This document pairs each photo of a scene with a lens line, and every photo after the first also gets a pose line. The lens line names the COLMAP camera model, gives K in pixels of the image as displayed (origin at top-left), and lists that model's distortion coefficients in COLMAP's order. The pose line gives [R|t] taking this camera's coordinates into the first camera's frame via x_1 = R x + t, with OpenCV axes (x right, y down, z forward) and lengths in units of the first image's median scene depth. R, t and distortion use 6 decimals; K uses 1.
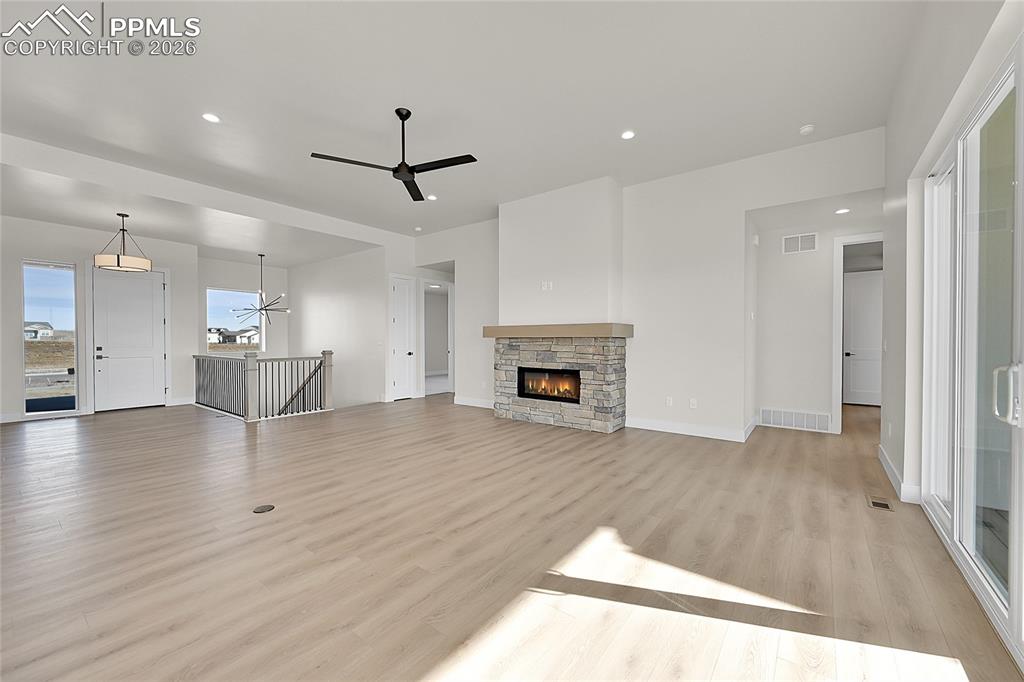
lens RADIAL K [[401.0, 0, 518.6], [0, 401.0, 342.4], [0, 0, 1]] dist [-0.007839, 0.000423]
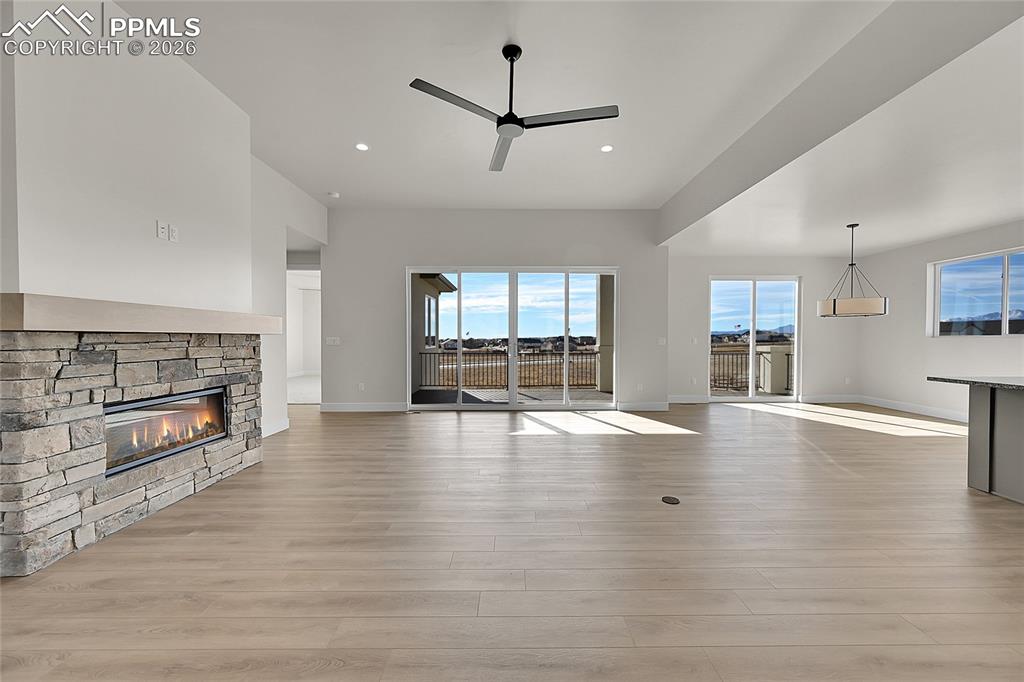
lens RADIAL K [[401.0, 0, 512.6], [0, 401.0, 343.6], [0, 0, 1]] dist [-0.007839, 0.000423]
pose [[-0.607814, -0.009266, 0.794025, -0.839788], [0.005490, 0.999859, 0.015871, -0.006439], [-0.794060, 0.014006, -0.607678, 1.355729]]
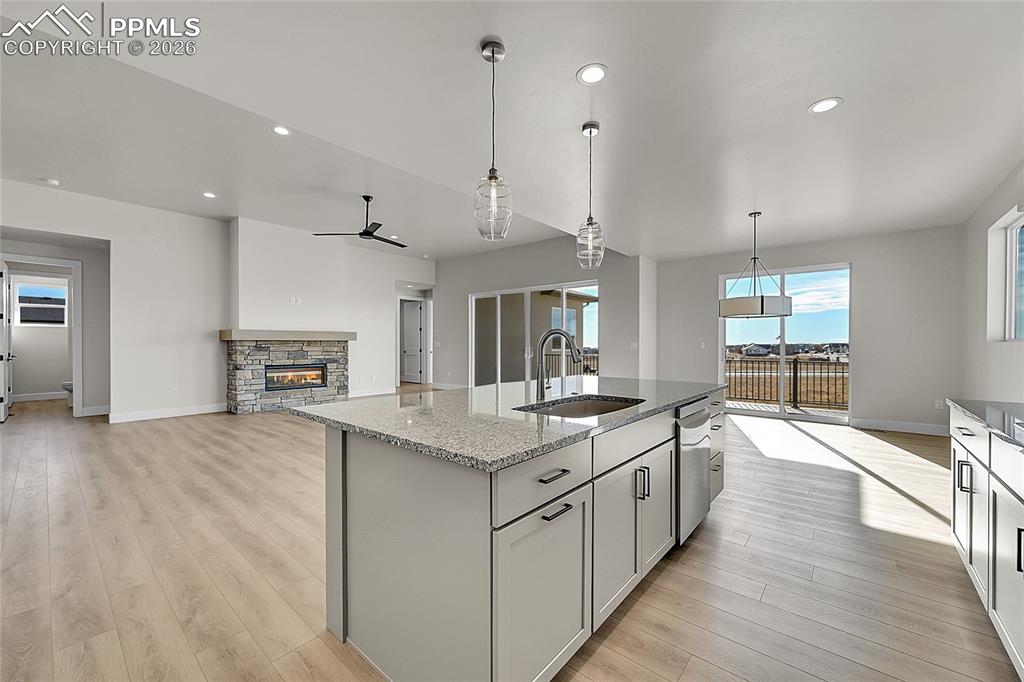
lens RADIAL K [[401.0, 0, 515.5], [0, 401.0, 344.3], [0, 0, 1]] dist [-0.007839, 0.000423]
pose [[0.056953, -0.002235, 0.998374, -1.657954], [0.005490, 0.999983, 0.001925, 0.002279], [-0.998362, 0.005372, 0.056964, 0.308526]]
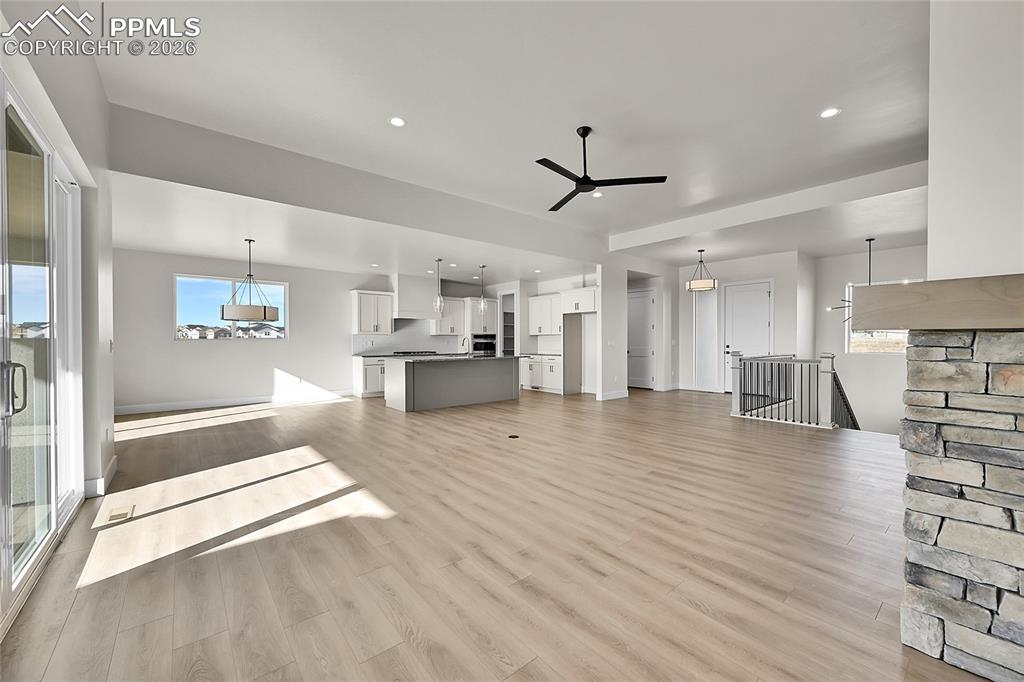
lens RADIAL K [[401.0, 0, 515.3], [0, 401.0, 343.0], [0, 0, 1]] dist [-0.007839, 0.000423]
pose [[-0.226973, 0.007244, -0.973874, 0.746770], [-0.004057, 0.999957, 0.008383, -0.006361], [0.973893, 0.005854, -0.226933, 0.983676]]
